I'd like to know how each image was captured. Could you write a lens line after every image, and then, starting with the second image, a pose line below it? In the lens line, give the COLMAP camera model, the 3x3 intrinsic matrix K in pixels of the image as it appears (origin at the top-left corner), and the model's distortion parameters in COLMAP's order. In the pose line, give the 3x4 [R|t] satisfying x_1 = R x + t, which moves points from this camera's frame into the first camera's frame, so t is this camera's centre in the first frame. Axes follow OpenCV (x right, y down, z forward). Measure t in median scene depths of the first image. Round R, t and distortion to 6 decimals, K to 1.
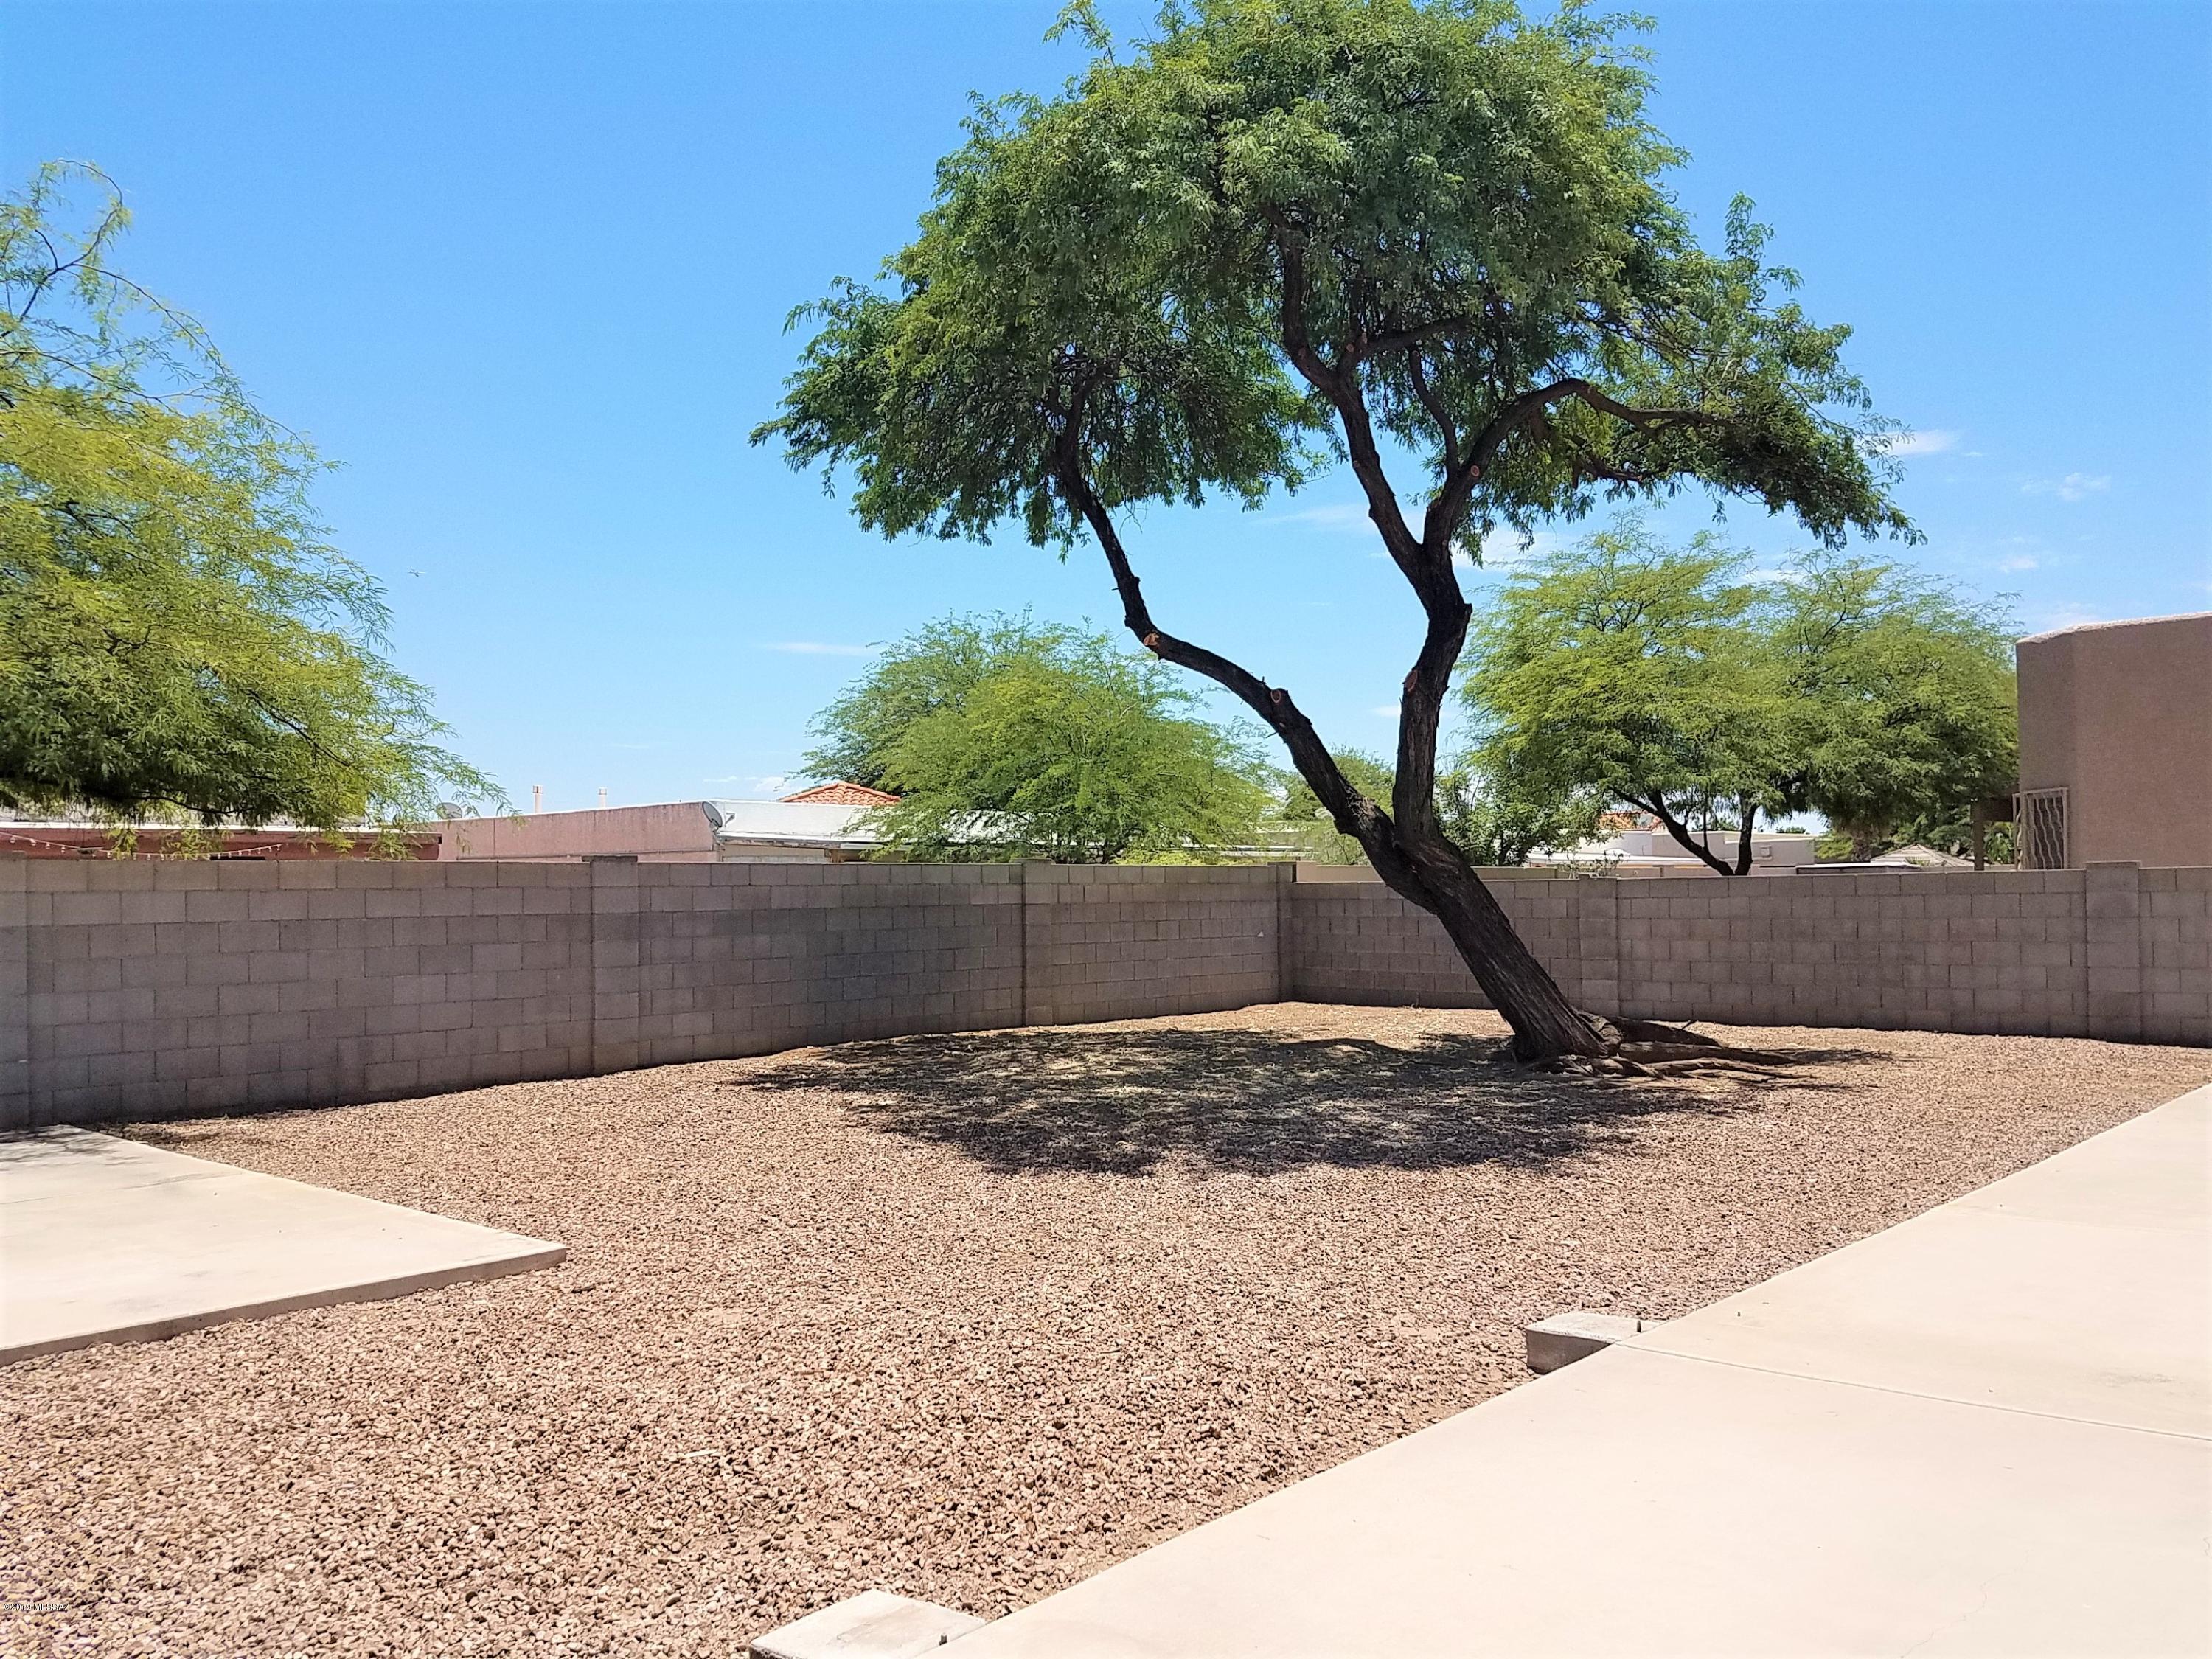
lens RADIAL K [[1738.4, 0, 1099.6], [0, 1738.4, 844.8], [0, 0, 1]] dist [0.271196, -0.538575]
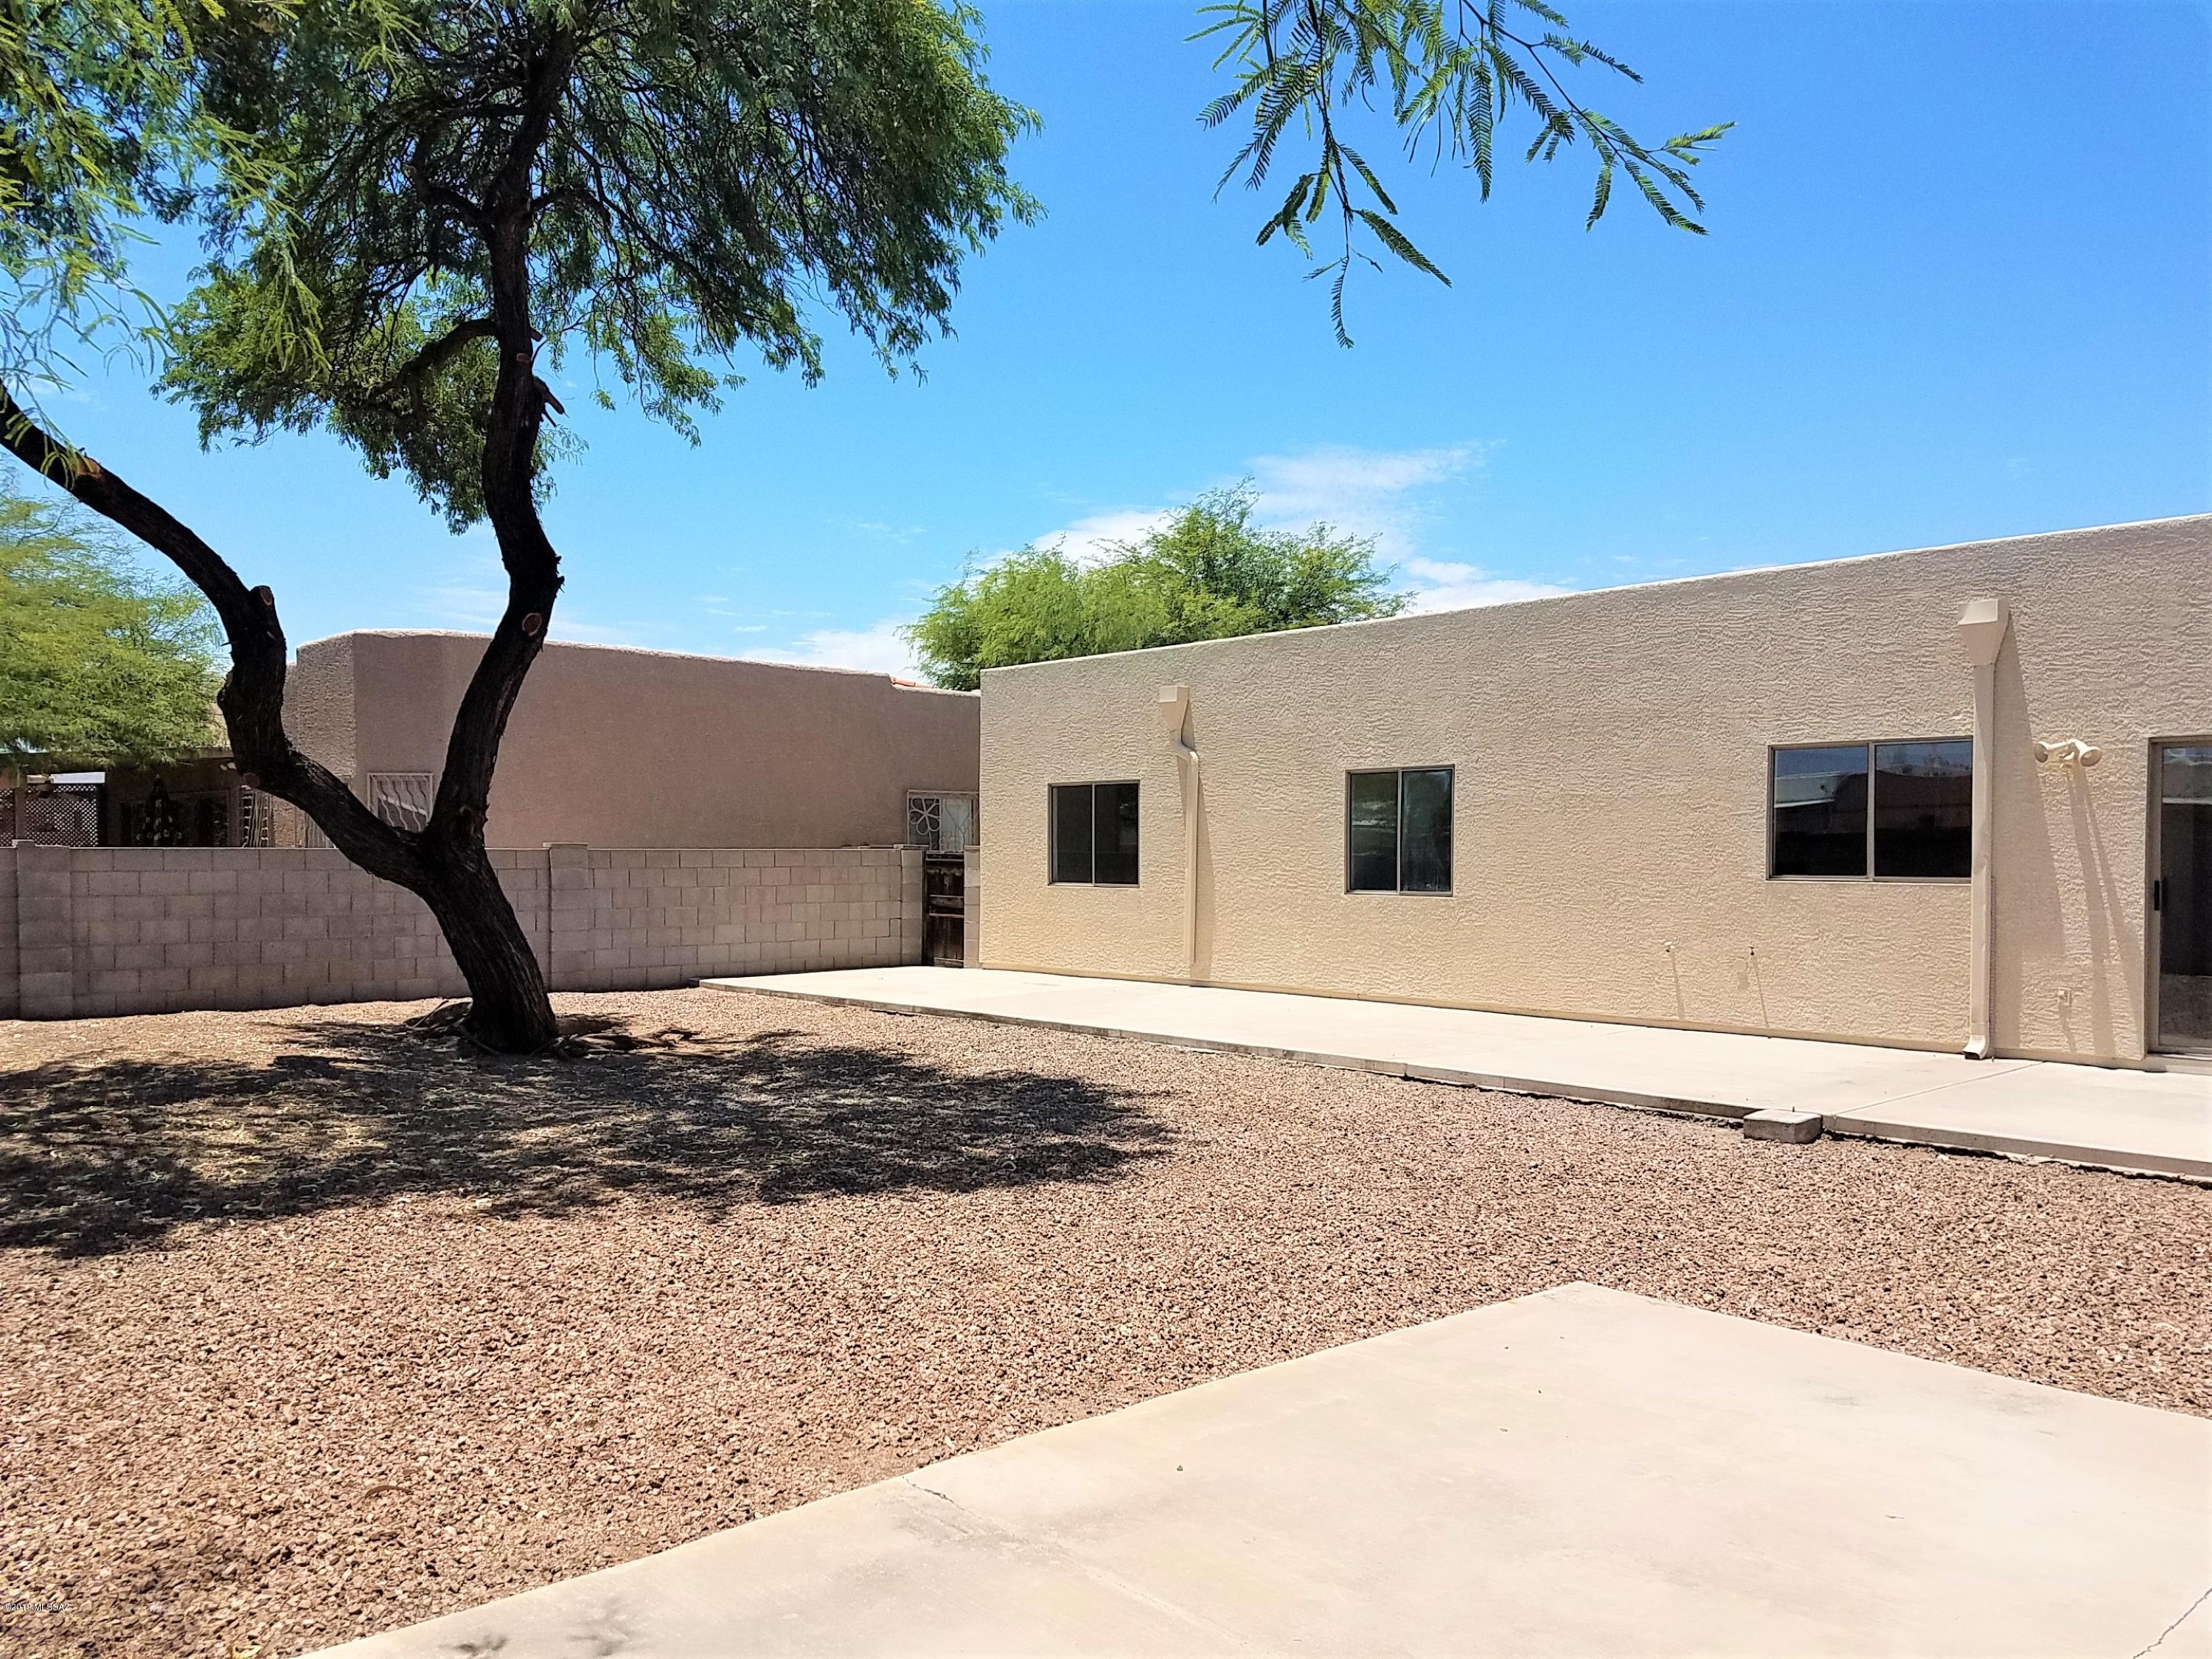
lens RADIAL K [[1738.4, 0, 1099.6], [0, 1738.4, 844.8], [0, 0, 1]] dist [0.271196, -0.538575]
pose [[0.100203, 0.024324, 0.994670, -0.521937], [-0.030211, 0.999315, -0.021394, 0.022854], [-0.994508, -0.027906, 0.100869, 0.476720]]
